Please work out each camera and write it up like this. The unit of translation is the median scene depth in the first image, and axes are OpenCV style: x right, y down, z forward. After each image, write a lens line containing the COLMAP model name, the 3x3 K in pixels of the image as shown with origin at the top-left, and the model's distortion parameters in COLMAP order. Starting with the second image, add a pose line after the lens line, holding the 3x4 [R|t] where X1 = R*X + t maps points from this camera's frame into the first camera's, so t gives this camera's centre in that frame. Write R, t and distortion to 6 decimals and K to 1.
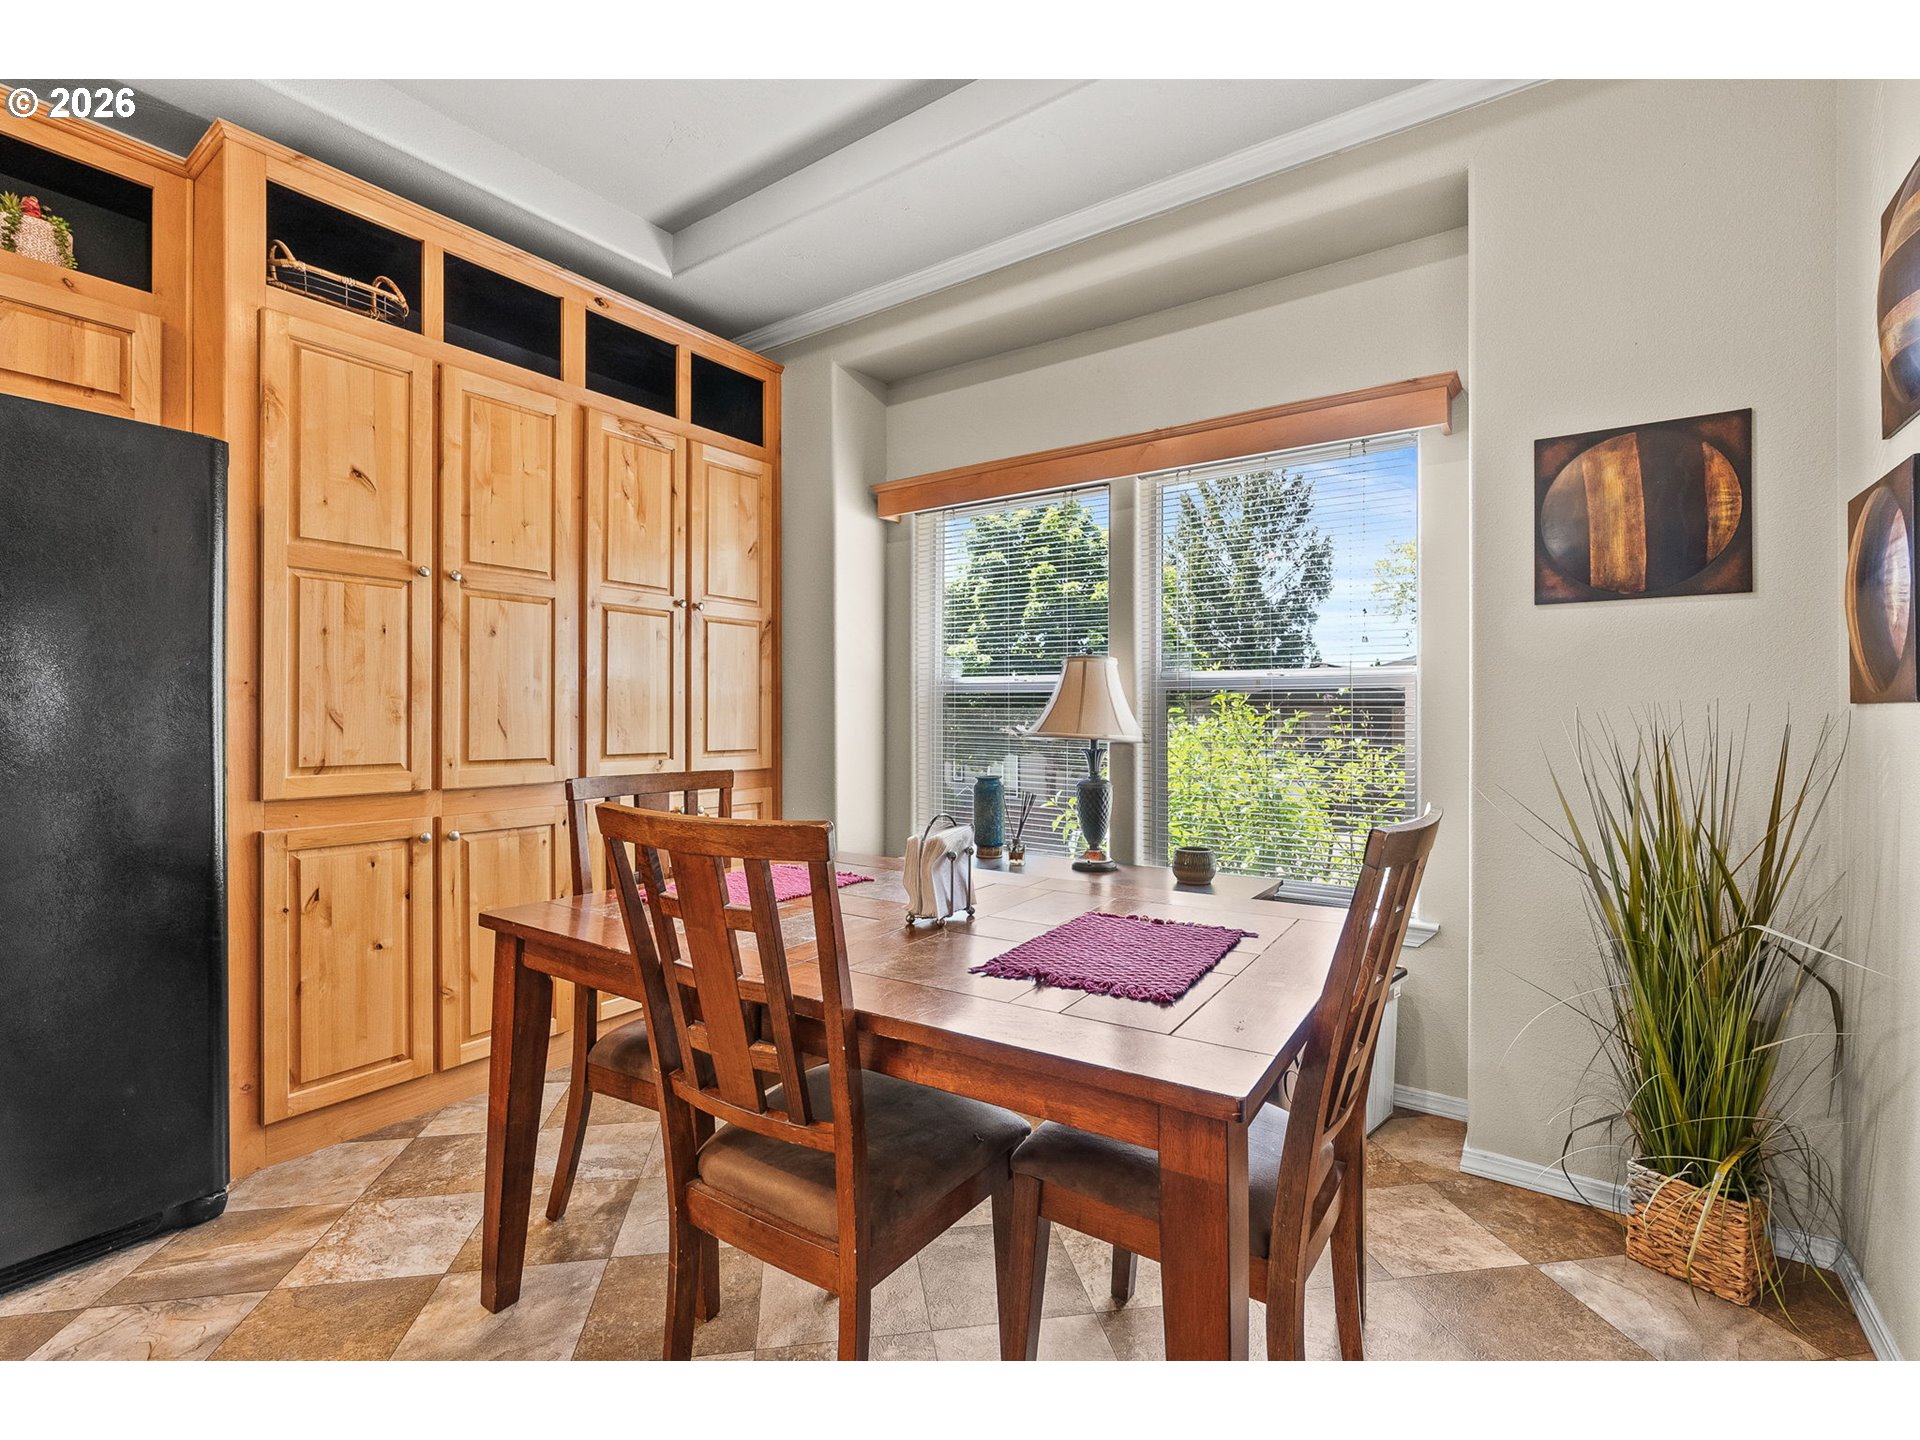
lens RADIAL K [[882.6, 0, 954.8], [0, 882.6, 717.2], [0, 0, 1]] dist [-0.007392, 0.004244]
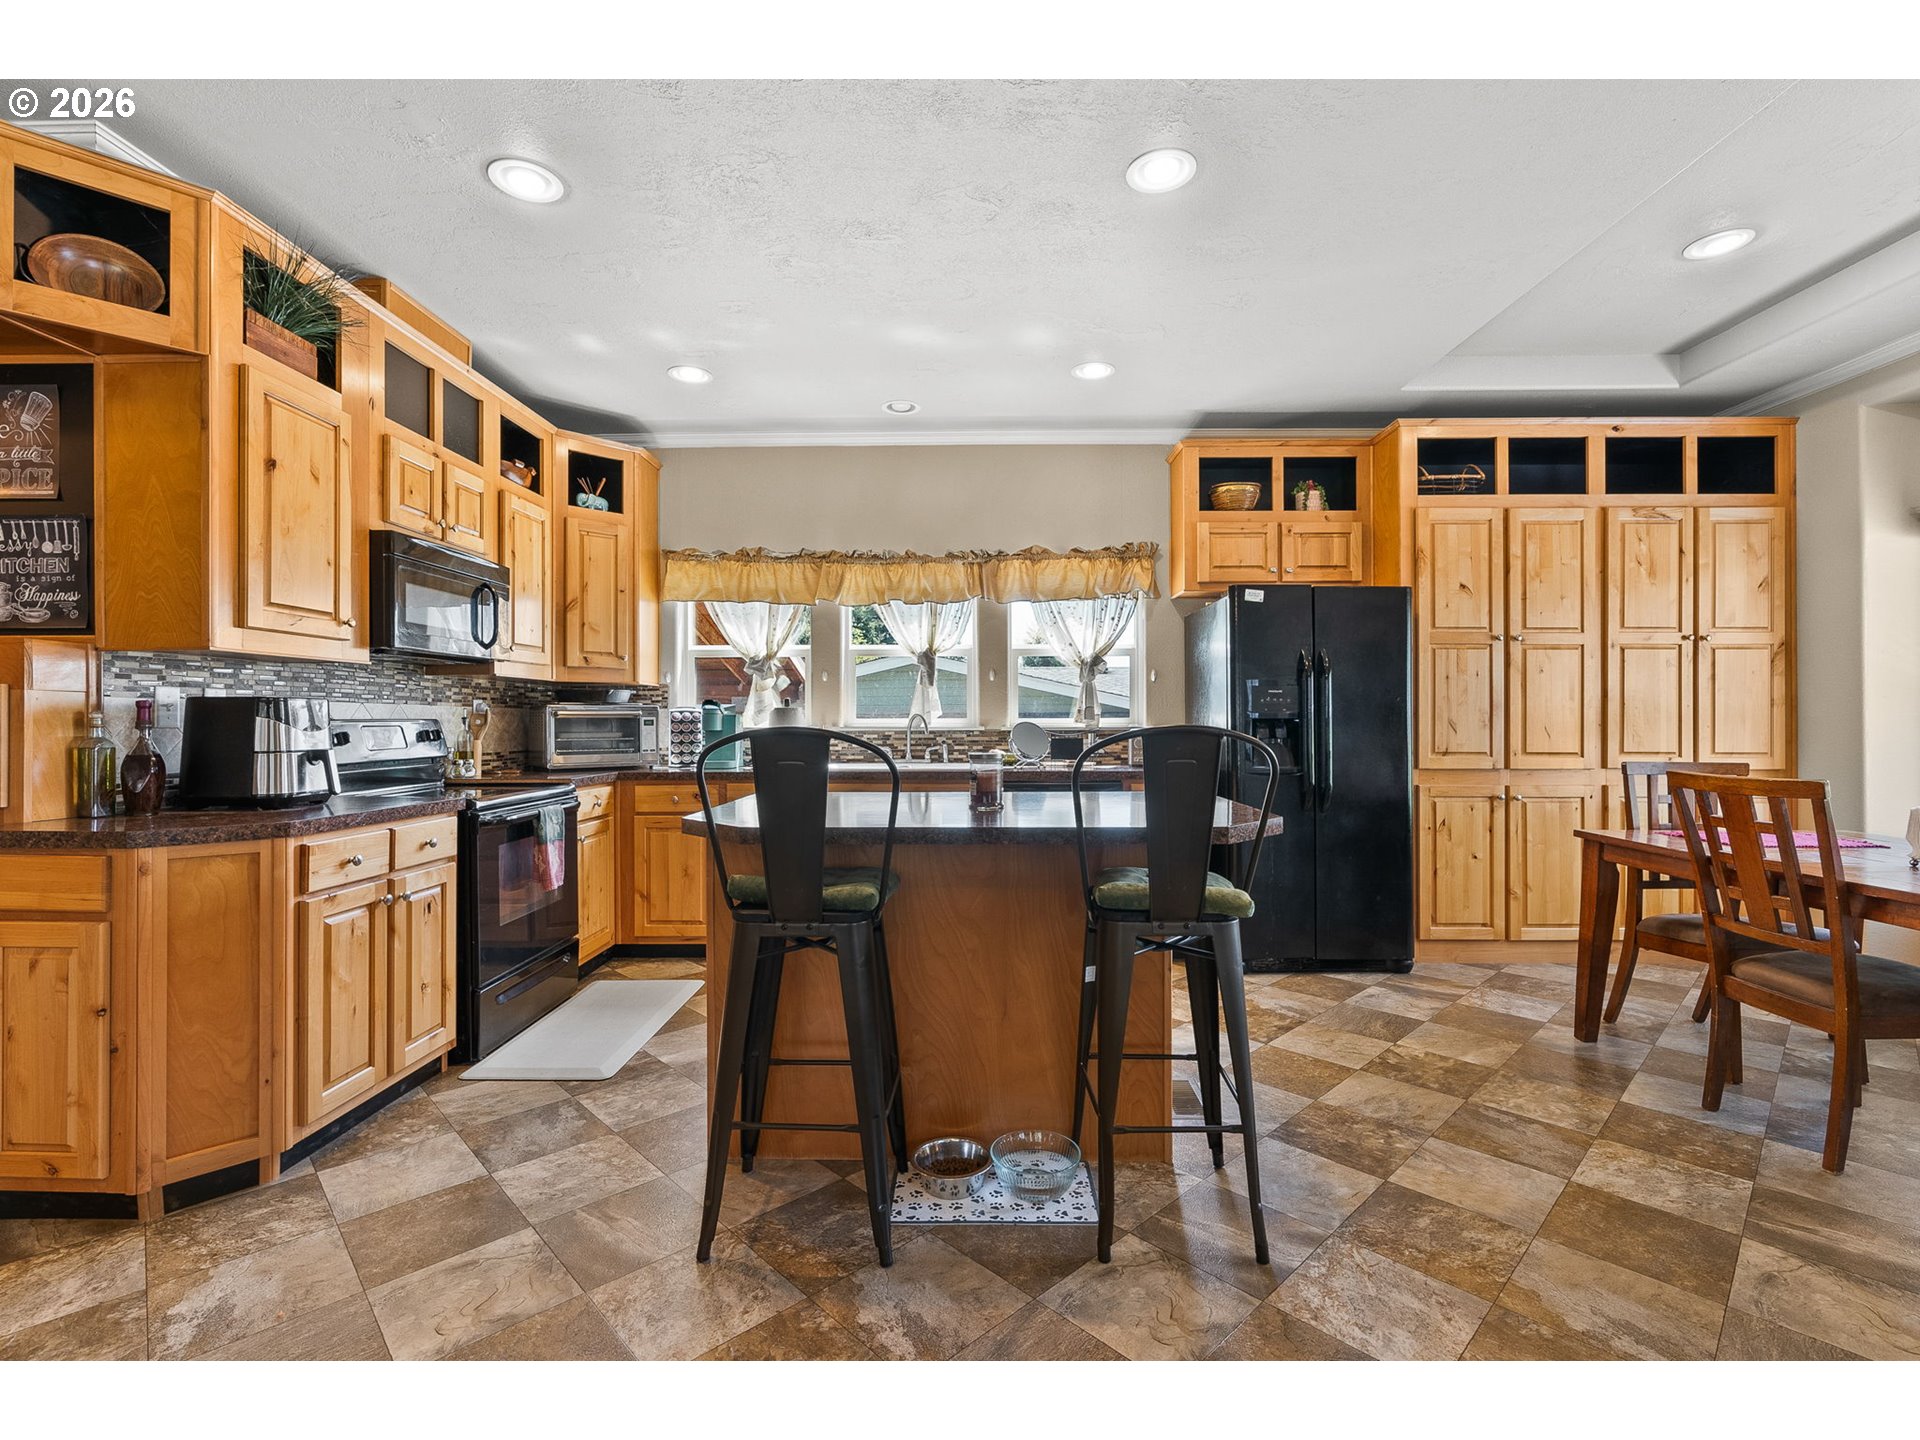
lens RADIAL K [[882.6, 0, 923.3], [0, 882.6, 716.8], [0, 0, 1]] dist [-0.007392, 0.004244]
pose [[0.557447, -0.002426, -0.830209, 0.172047], [-0.002554, 0.999986, -0.004637, -0.004872], [0.830209, 0.004705, 0.557433, -0.833106]]
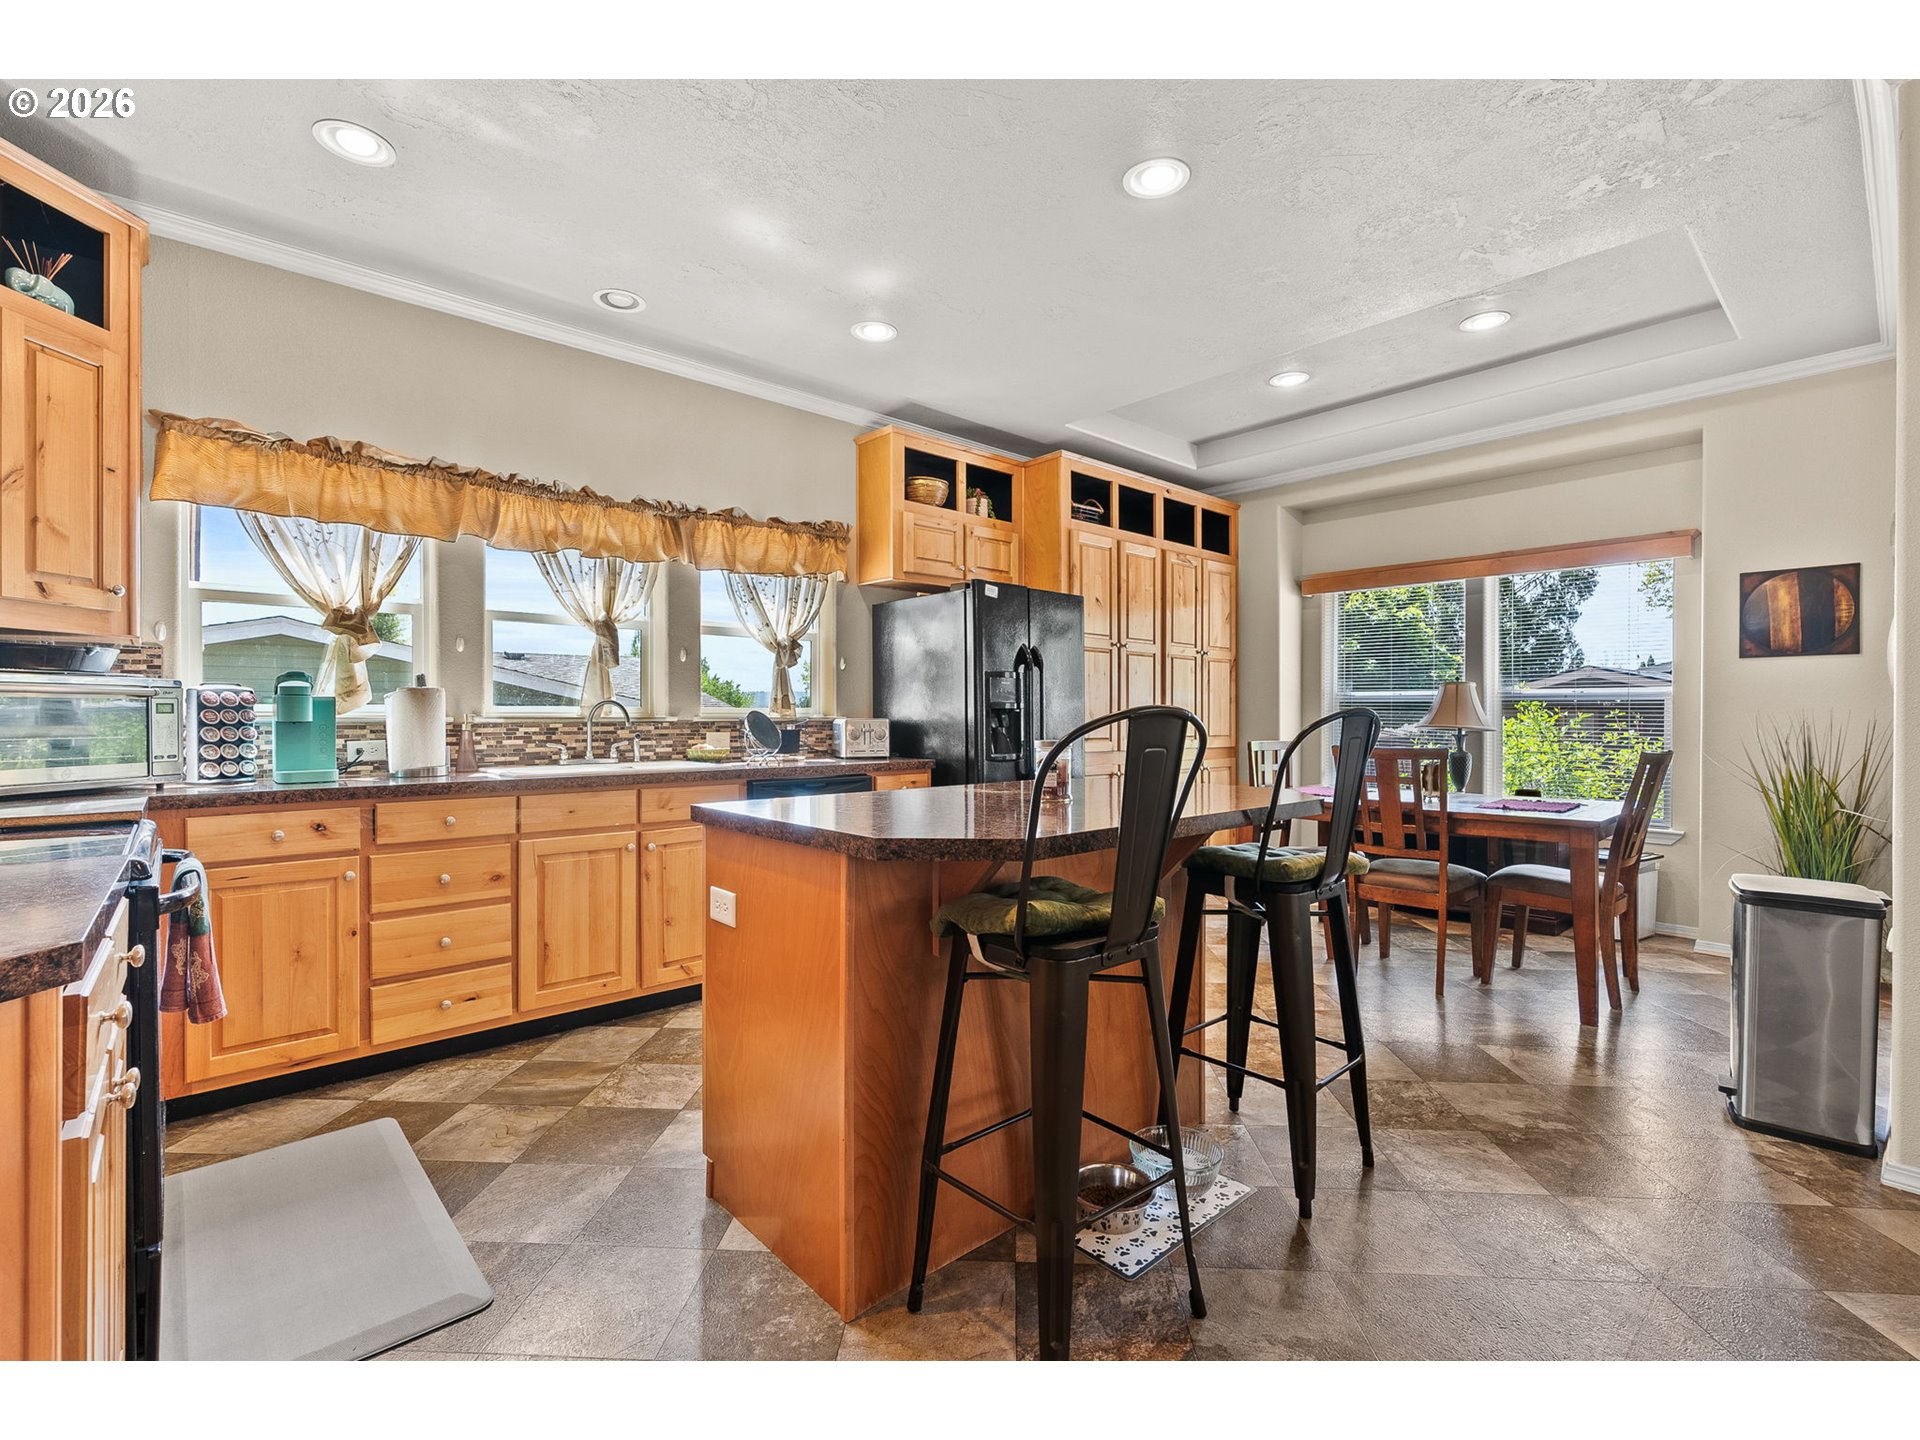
lens RADIAL K [[882.6, 0, 952.5], [0, 882.6, 722.0], [0, 0, 1]] dist [-0.007392, 0.004244]
pose [[0.975191, 0.004219, -0.221324, -0.520443], [-0.003266, 0.999984, 0.004672, 0.008676], [0.221340, -0.003833, 0.975189, -1.101630]]
